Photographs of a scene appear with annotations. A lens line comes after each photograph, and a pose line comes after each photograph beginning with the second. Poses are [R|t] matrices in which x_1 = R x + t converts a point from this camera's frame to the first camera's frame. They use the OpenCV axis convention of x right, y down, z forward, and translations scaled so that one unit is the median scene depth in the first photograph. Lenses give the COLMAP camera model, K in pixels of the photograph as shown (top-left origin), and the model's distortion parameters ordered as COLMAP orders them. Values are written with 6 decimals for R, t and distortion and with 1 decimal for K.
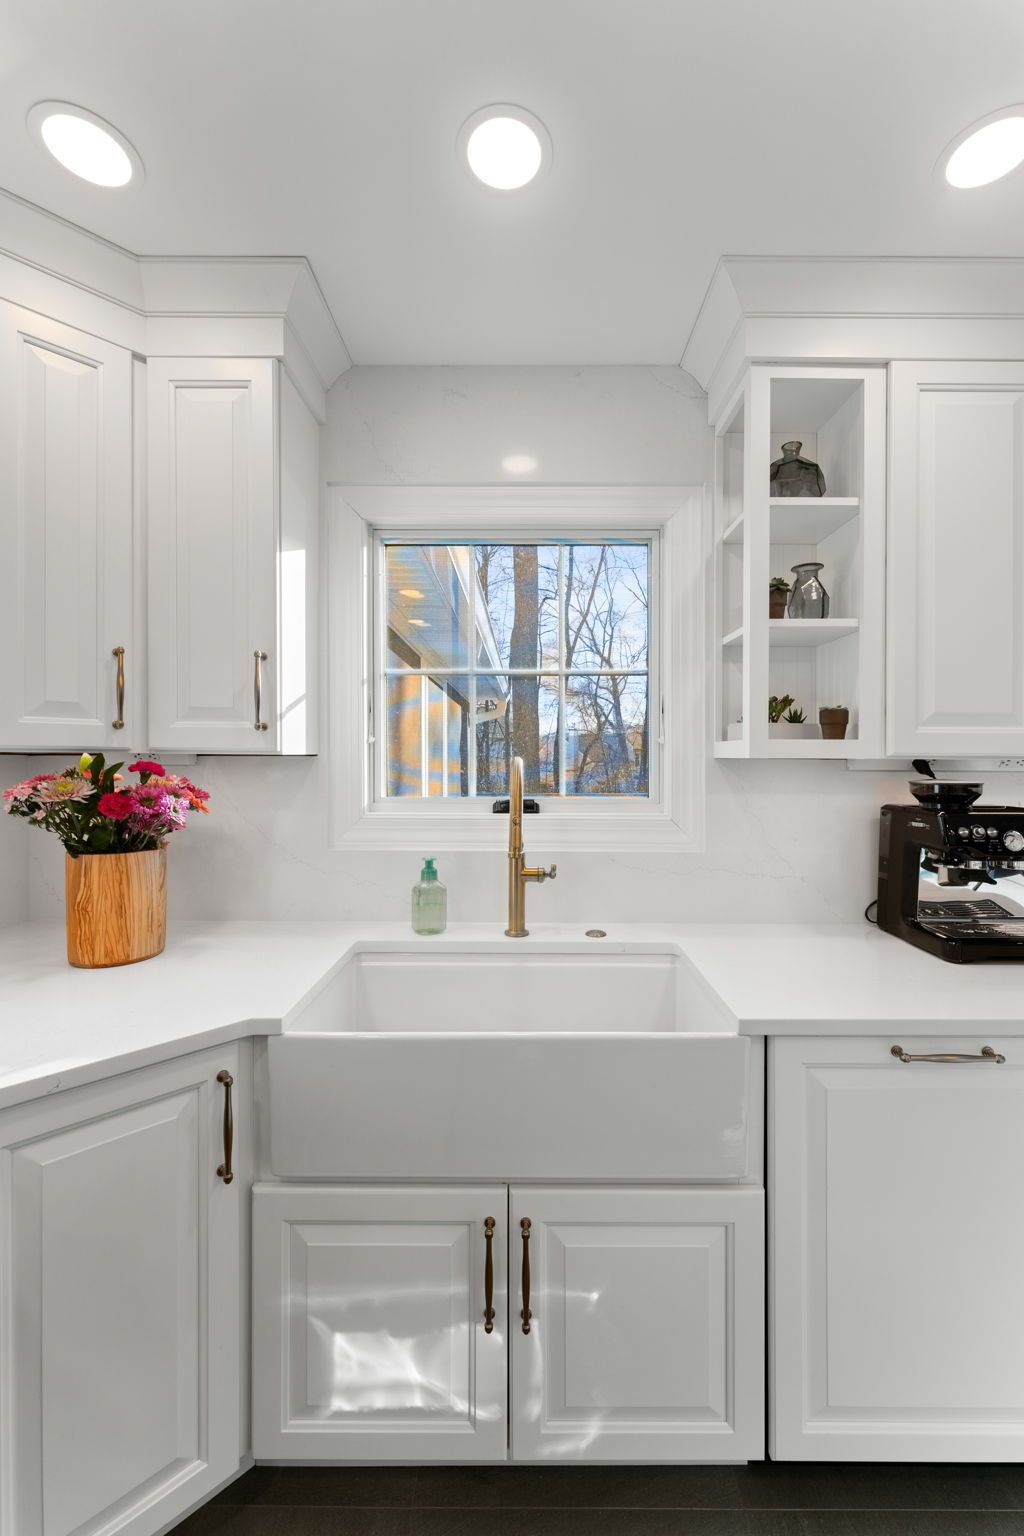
lens RADIAL K [[617.1, 0, 528.5], [0, 617.1, 766.3], [0, 0, 1]] dist [0.000536, -0.000392]
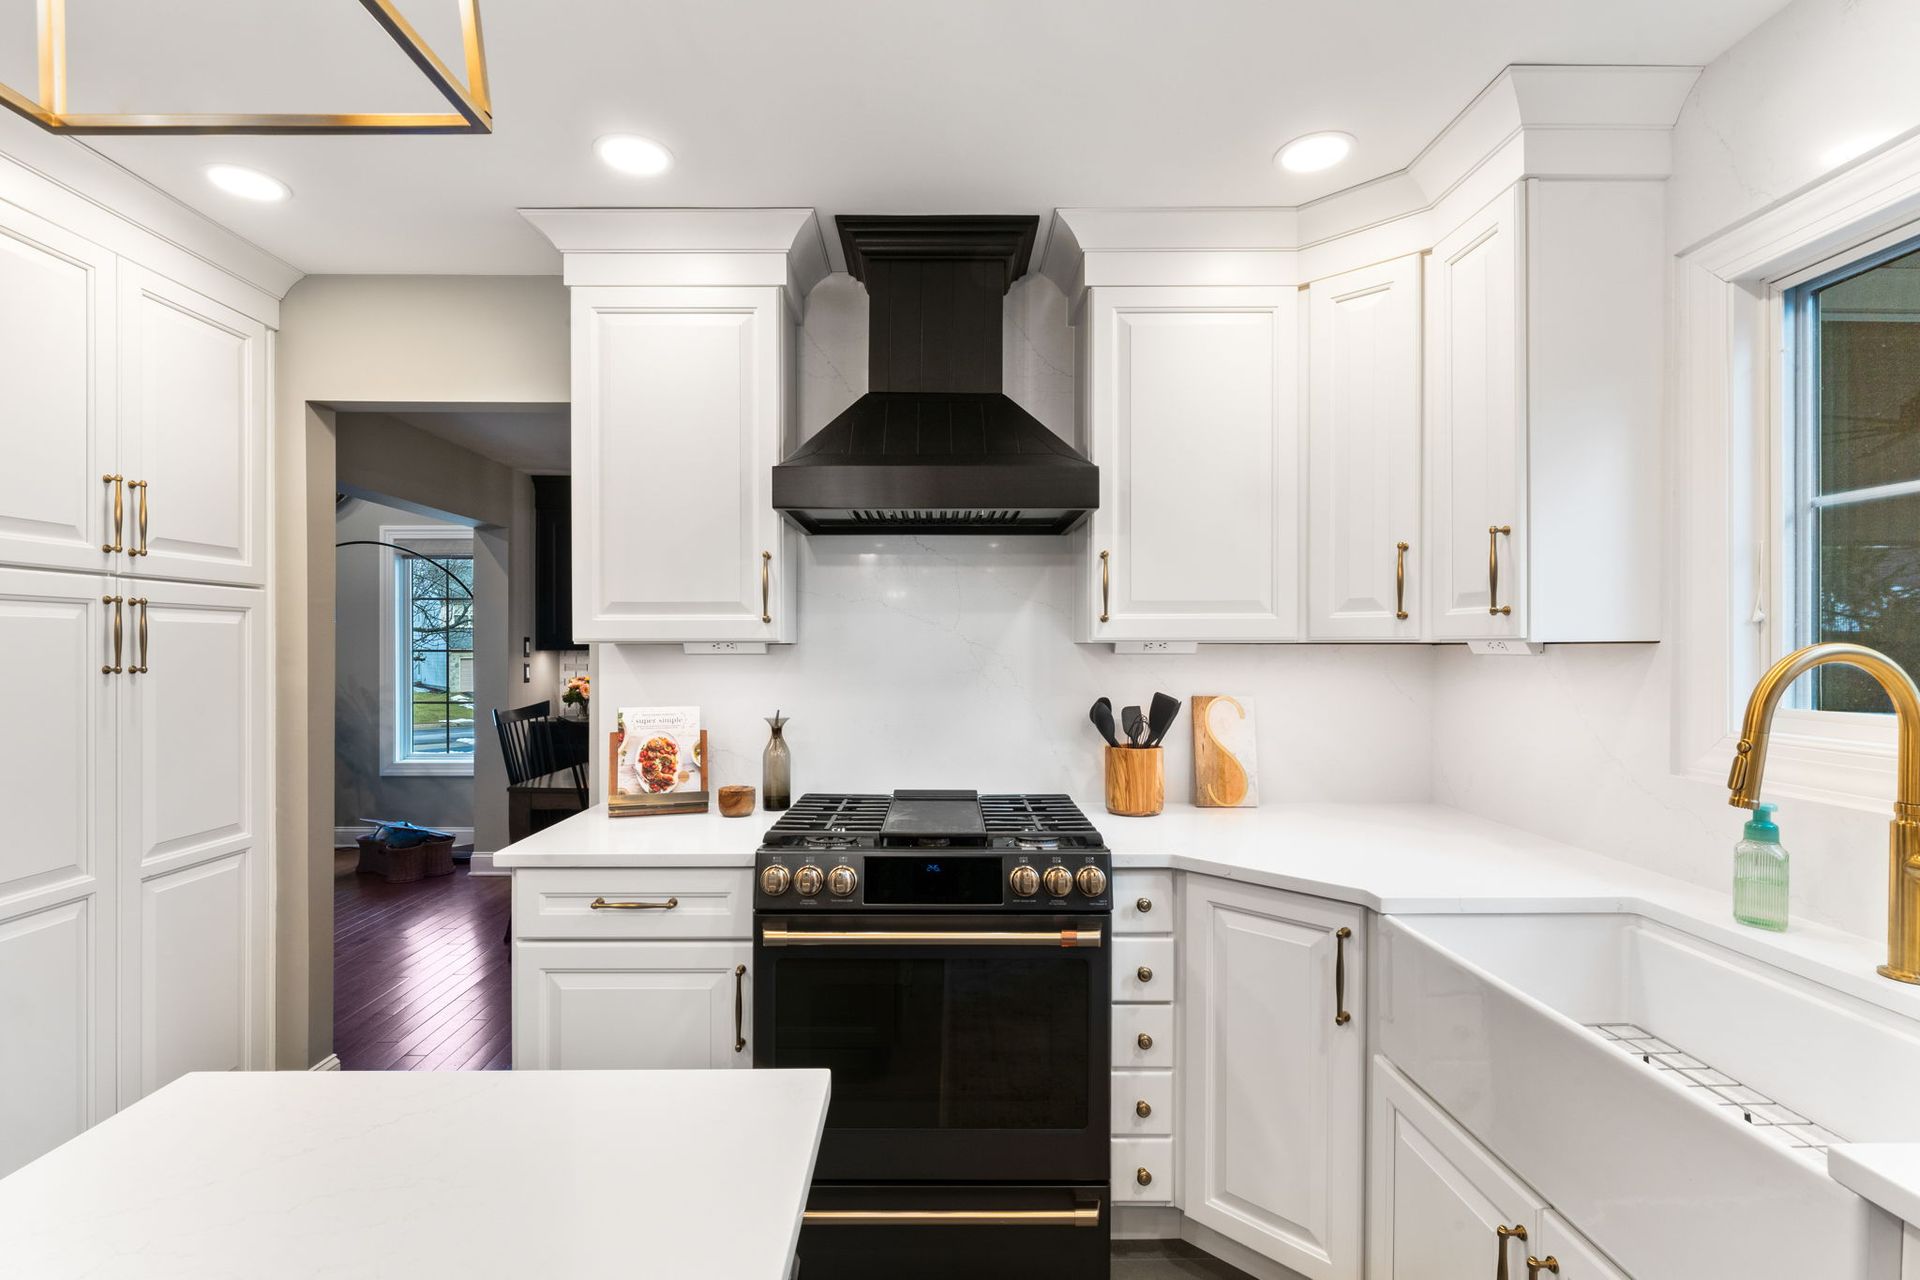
lens RADIAL K [[890.7, 0, 942.2], [0, 890.7, 651.1], [0, 0, 1]] dist [-0.002299, -0.000379]
pose [[0.012609, 0.001758, -0.999919, 0.756315], [-0.010462, 0.999944, 0.001626, -0.000840], [0.999866, 0.010441, 0.012626, 0.169385]]
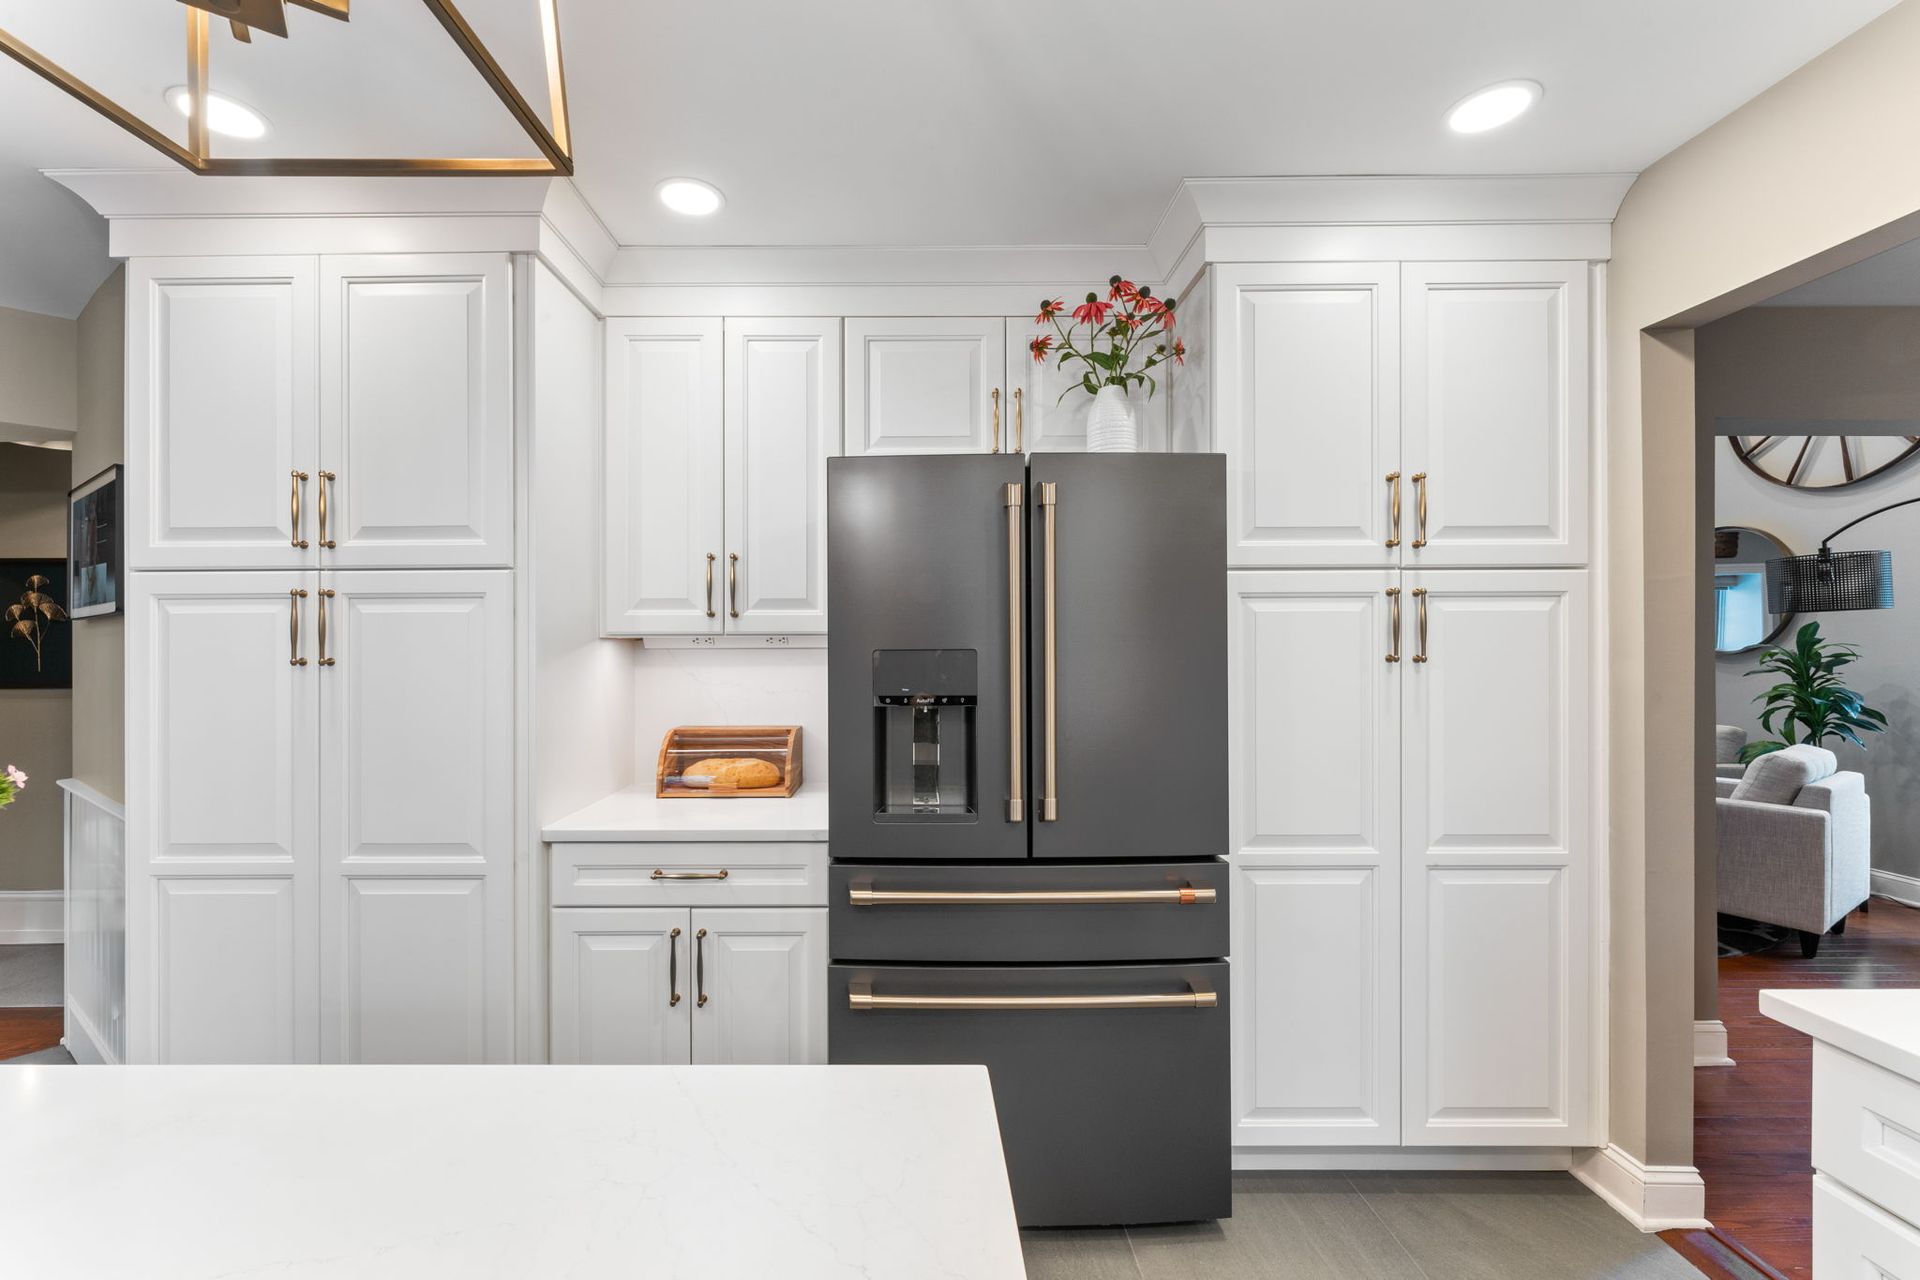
lens RADIAL K [[784.4, 0, 914.9], [0, 784.4, 645.6], [0, 0, 1]] dist [-0.000644, 0.000313]
pose [[-0.999998, -0.001145, -0.001720, 0.163215], [-0.001159, 0.999968, 0.007970, 0.013263], [0.001711, 0.007972, -0.999967, 0.176575]]
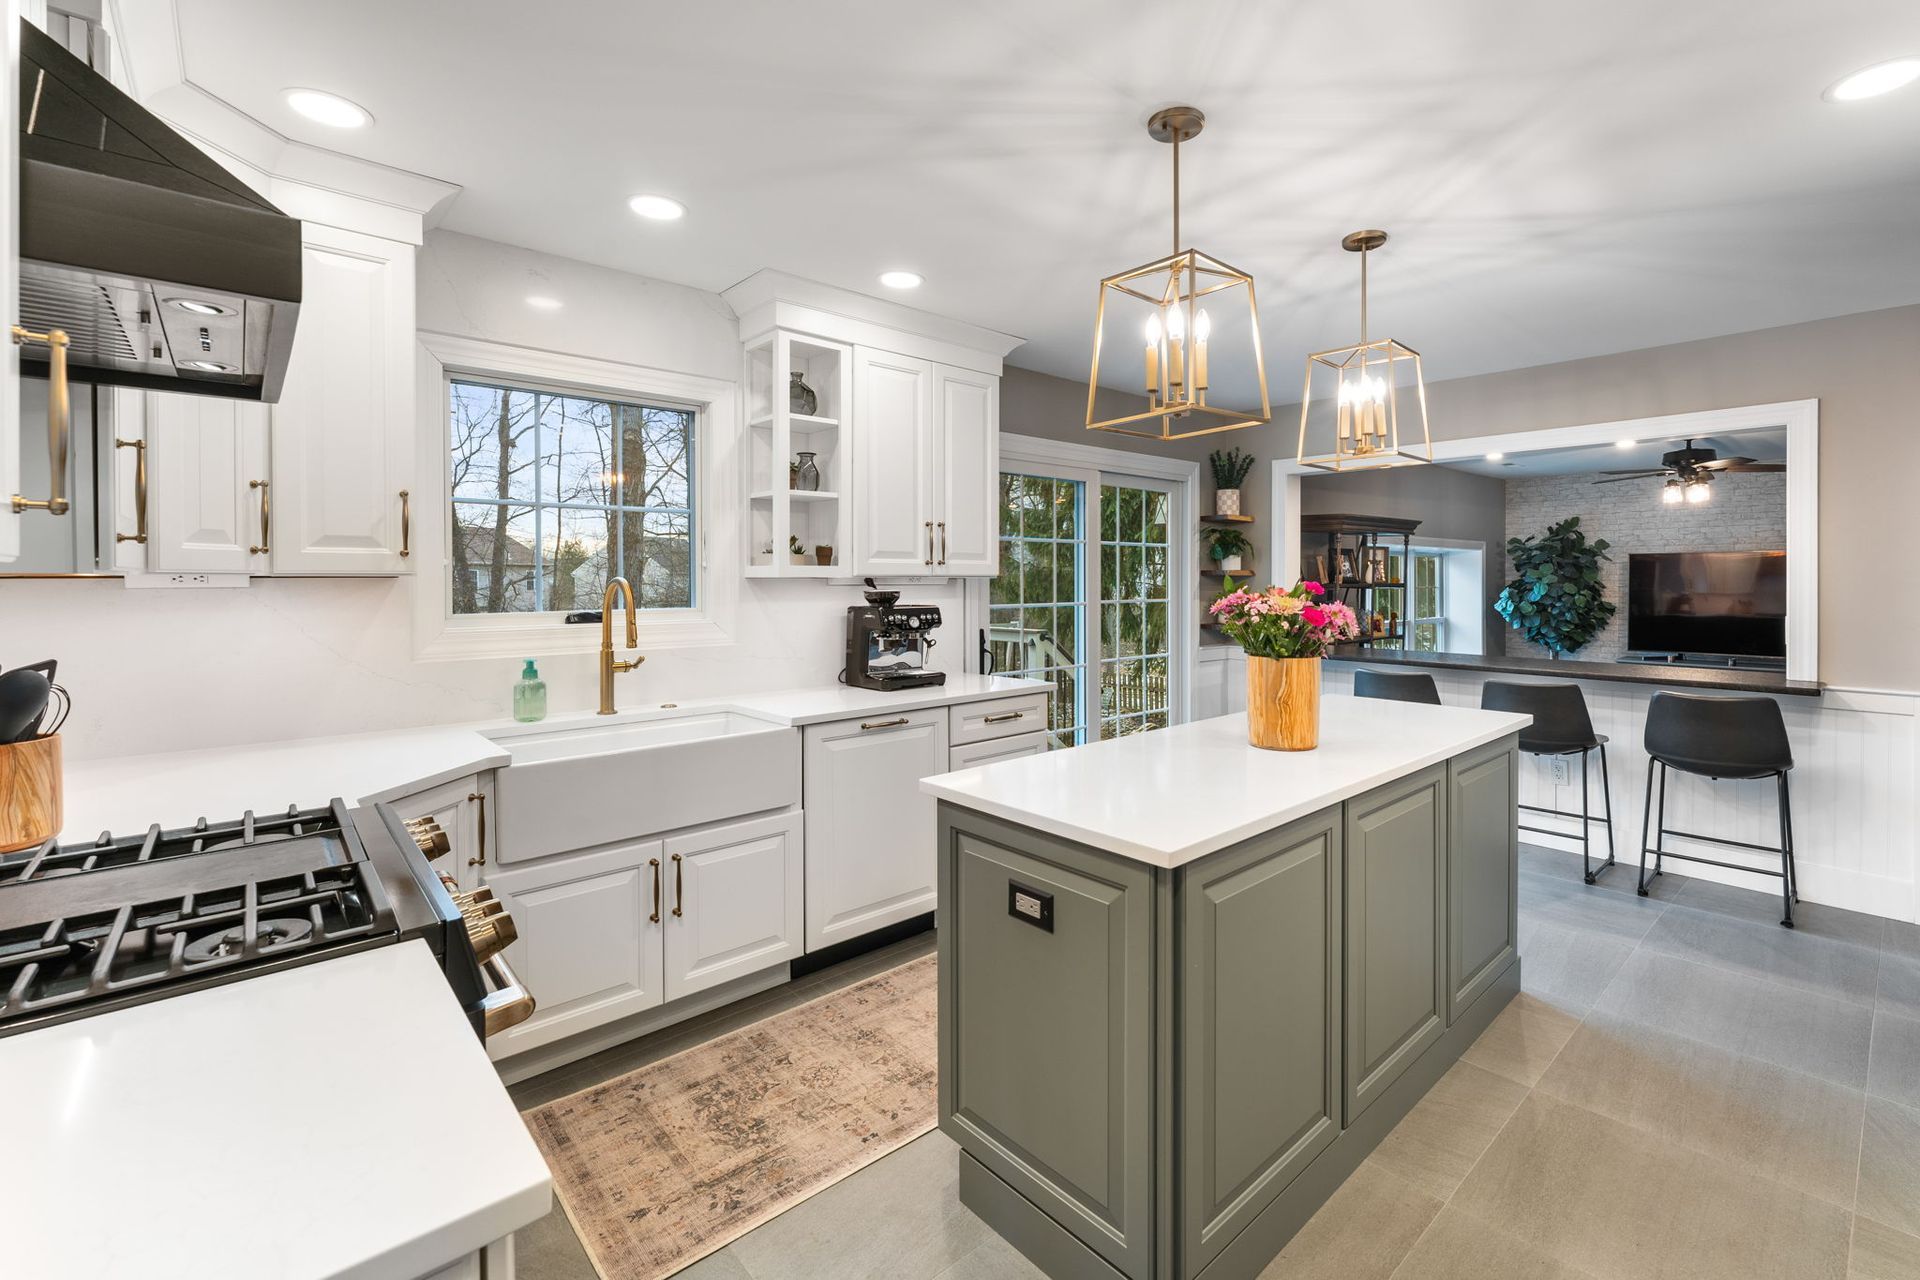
lens RADIAL K [[831.5, 0, 1009.2], [0, 831.5, 585.3], [0, 0, 1]] dist [0.000256, -0.000375]
pose [[0.730279, -0.011137, 0.683058, -0.621731], [0.012201, 0.999920, 0.003259, 0.007034], [-0.683040, 0.005955, 0.730357, -0.895888]]
